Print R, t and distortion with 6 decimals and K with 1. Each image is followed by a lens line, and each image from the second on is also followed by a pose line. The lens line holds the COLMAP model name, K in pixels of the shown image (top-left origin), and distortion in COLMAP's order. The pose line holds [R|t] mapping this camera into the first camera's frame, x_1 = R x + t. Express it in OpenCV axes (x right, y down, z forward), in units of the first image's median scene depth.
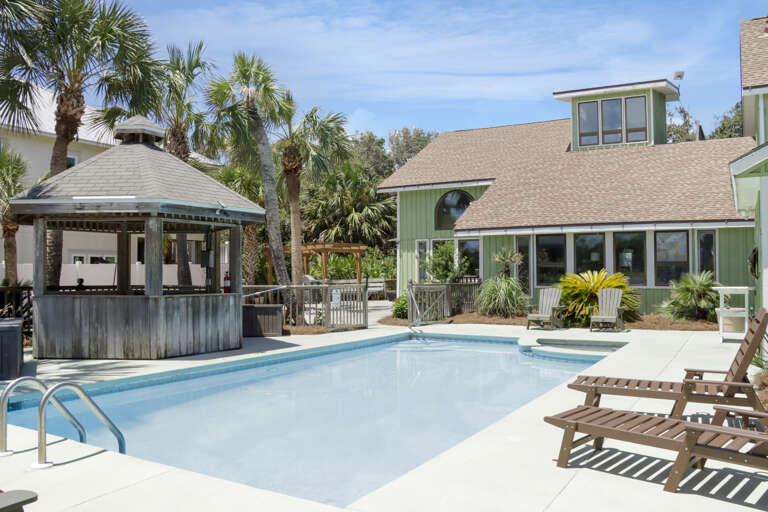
lens RADIAL K [[630.8, 0, 384.0], [0, 630.8, 256.0], [0, 0, 1]] dist [-0.177408, 0.153024]
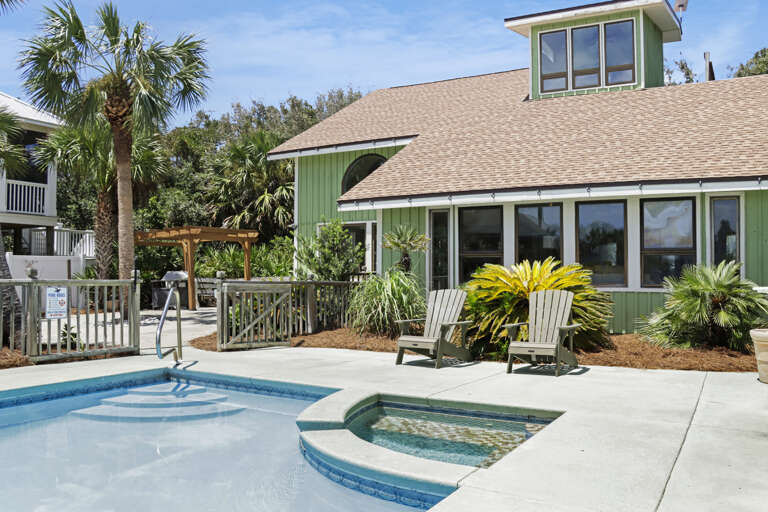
lens RADIAL K [[652.8, 0, 384.0], [0, 652.8, 256.0], [0, 0, 1]] dist [-0.185825, 0.175526]
pose [[0.999919, 0.006372, 0.011060, 0.189417], [-0.006330, 0.999973, -0.003851, 0.022841], [-0.011084, 0.003781, 0.999931, 0.388882]]
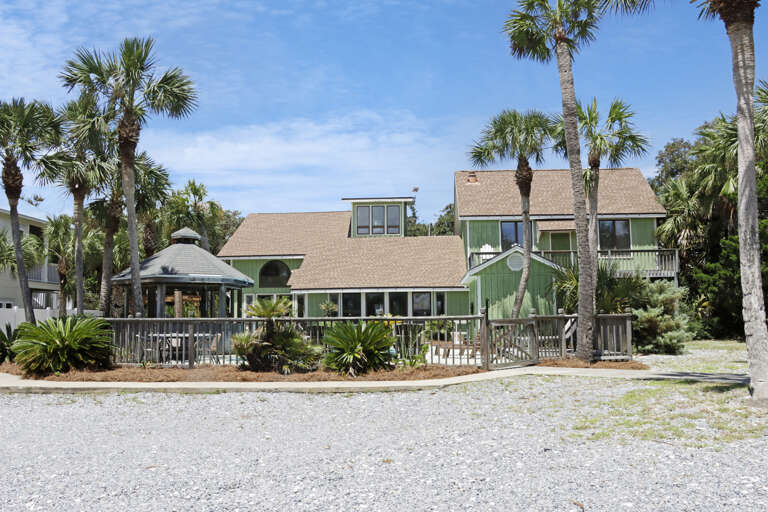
lens RADIAL K [[630.8, 0, 384.0], [0, 630.8, 256.0], [0, 0, 1]] dist [-0.177408, 0.153024]
pose [[0.893977, 0.041073, 0.446226, -0.469091], [-0.004765, 0.996606, -0.082187, 0.004591], [-0.448087, 0.071347, 0.891138, -0.613718]]
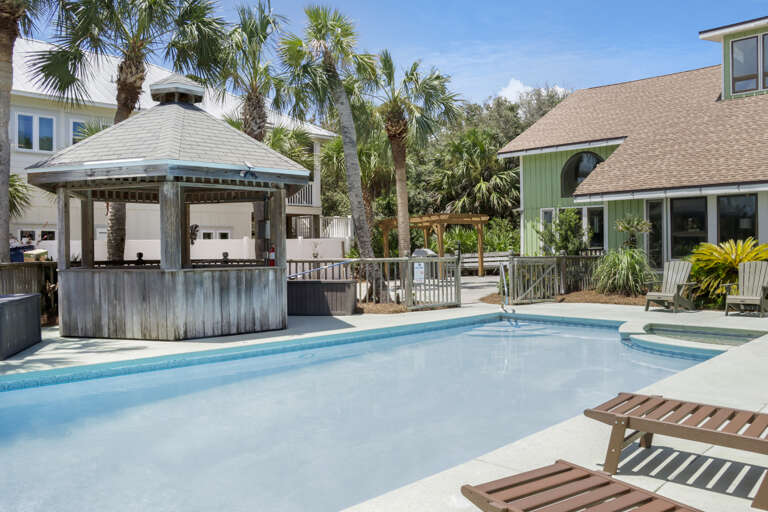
lens RADIAL K [[630.8, 0, 384.0], [0, 630.8, 256.0], [0, 0, 1]] dist [-0.177408, 0.153024]
pose [[0.968920, -0.004962, -0.247326, 0.085336], [0.014515, 0.999217, 0.036815, 0.009294], [0.246949, -0.039261, 0.968233, 0.119778]]
